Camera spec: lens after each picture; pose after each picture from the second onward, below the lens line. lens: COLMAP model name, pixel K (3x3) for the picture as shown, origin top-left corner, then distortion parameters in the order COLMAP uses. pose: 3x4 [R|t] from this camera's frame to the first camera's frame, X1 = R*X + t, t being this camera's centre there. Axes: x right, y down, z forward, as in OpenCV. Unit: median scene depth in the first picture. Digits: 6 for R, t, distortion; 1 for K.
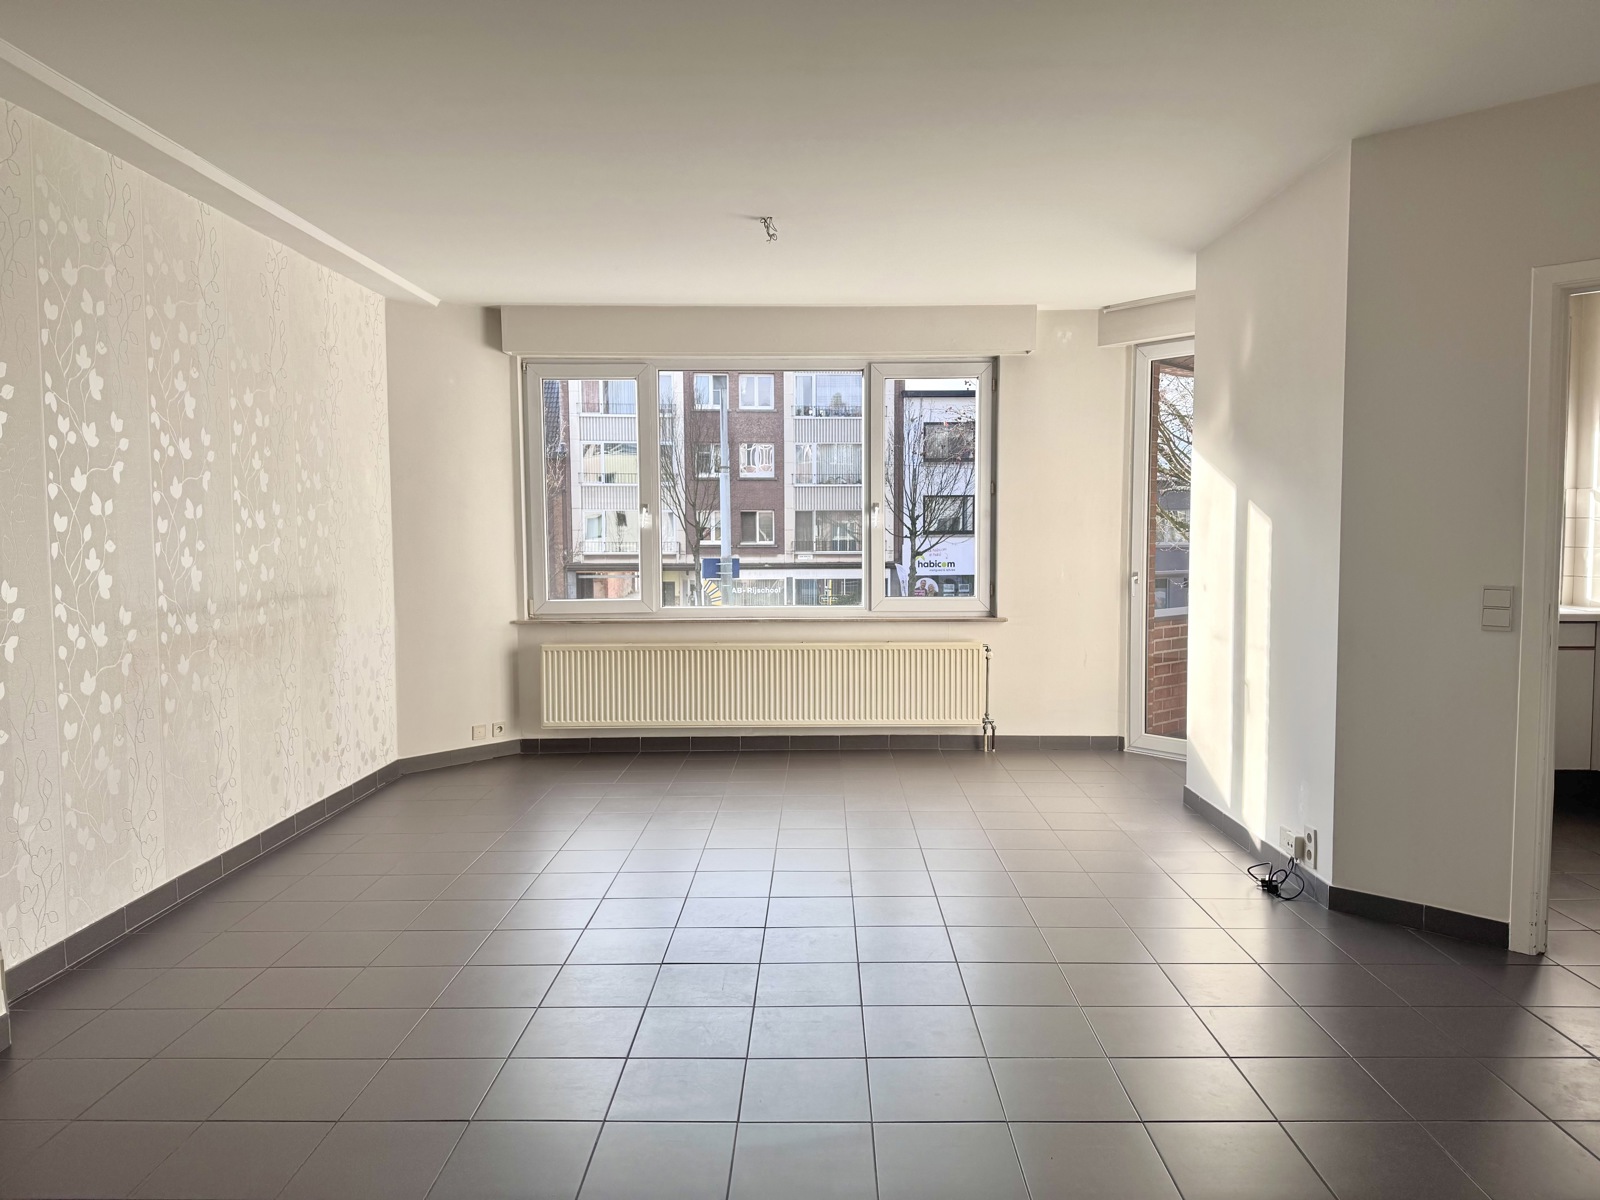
lens RADIAL K [[1114.5, 0, 836.3], [0, 1114.5, 603.1], [0, 0, 1]] dist [0.067391, -0.104774]
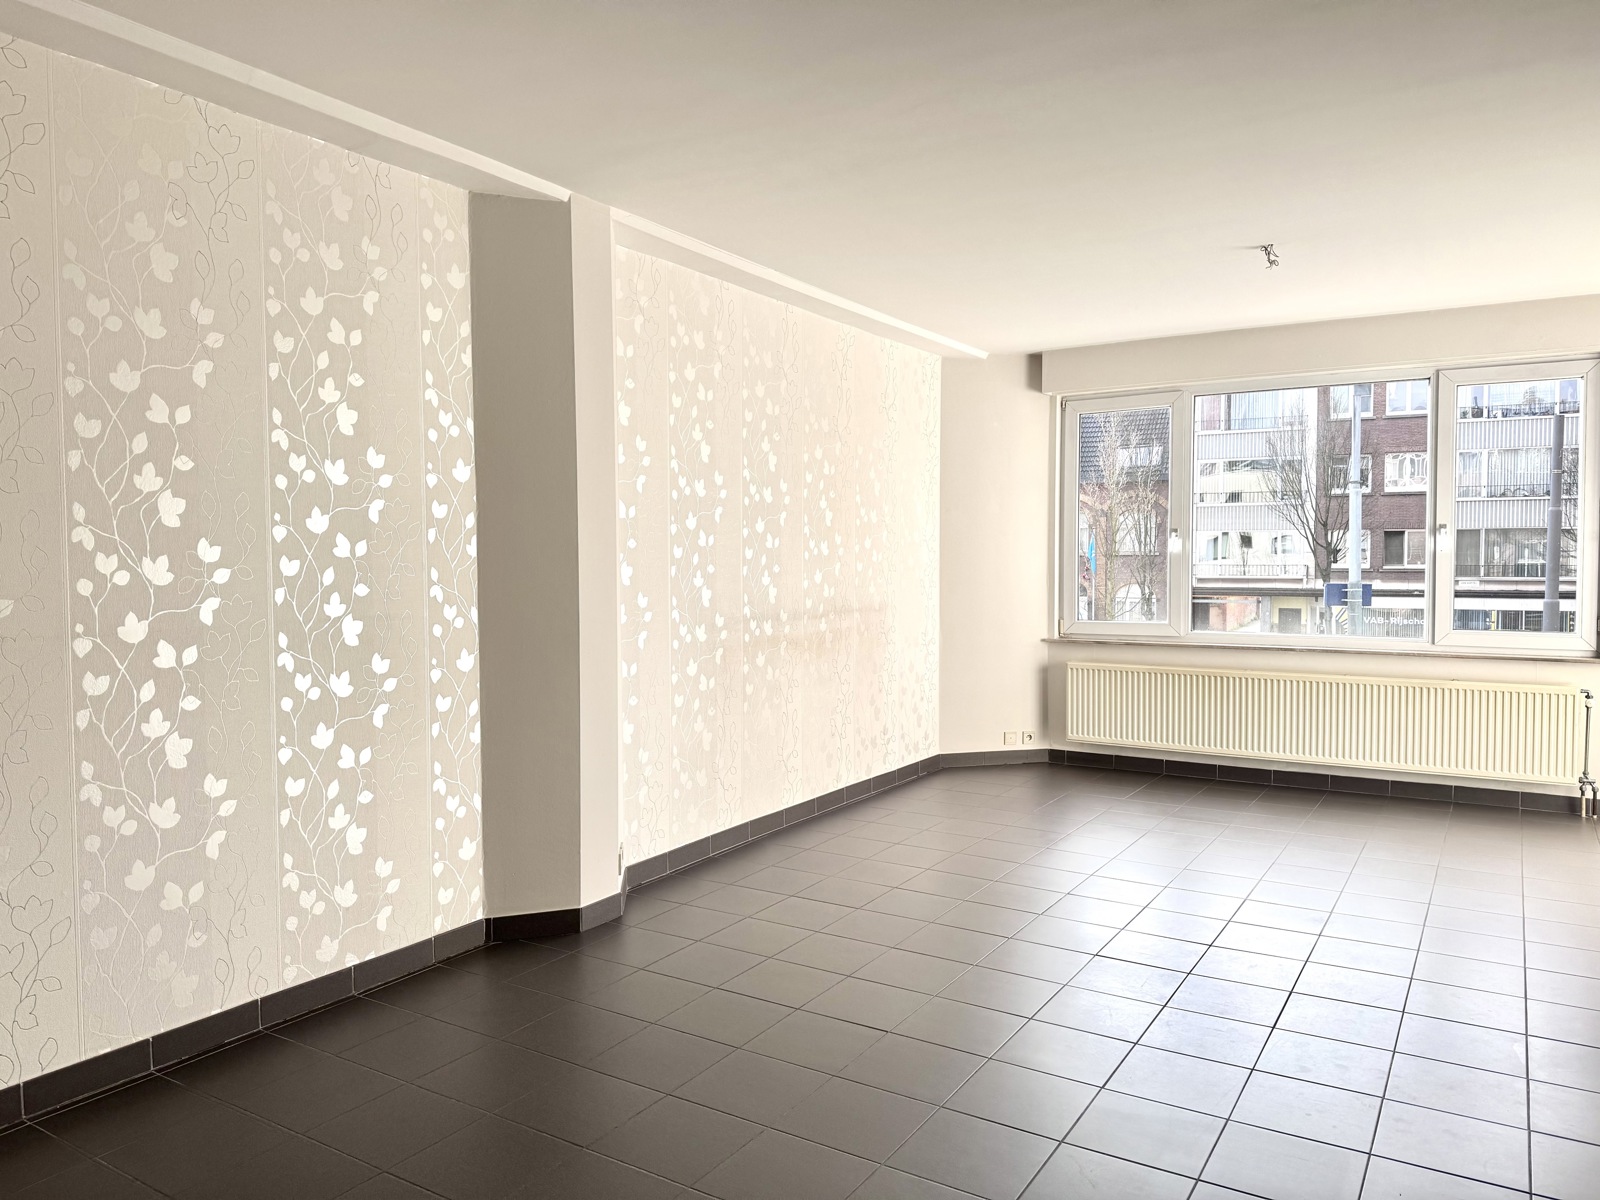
lens RADIAL K [[1130.3, 0, 800.0], [0, 1130.3, 600.0], [0, 0, 1]] dist [0.066035, -0.095509]
pose [[0.840550, 0.022577, -0.541263, 0.107162], [-0.034968, 0.999309, -0.012621, 0.000586], [0.540604, 0.029535, 0.840759, -0.054460]]
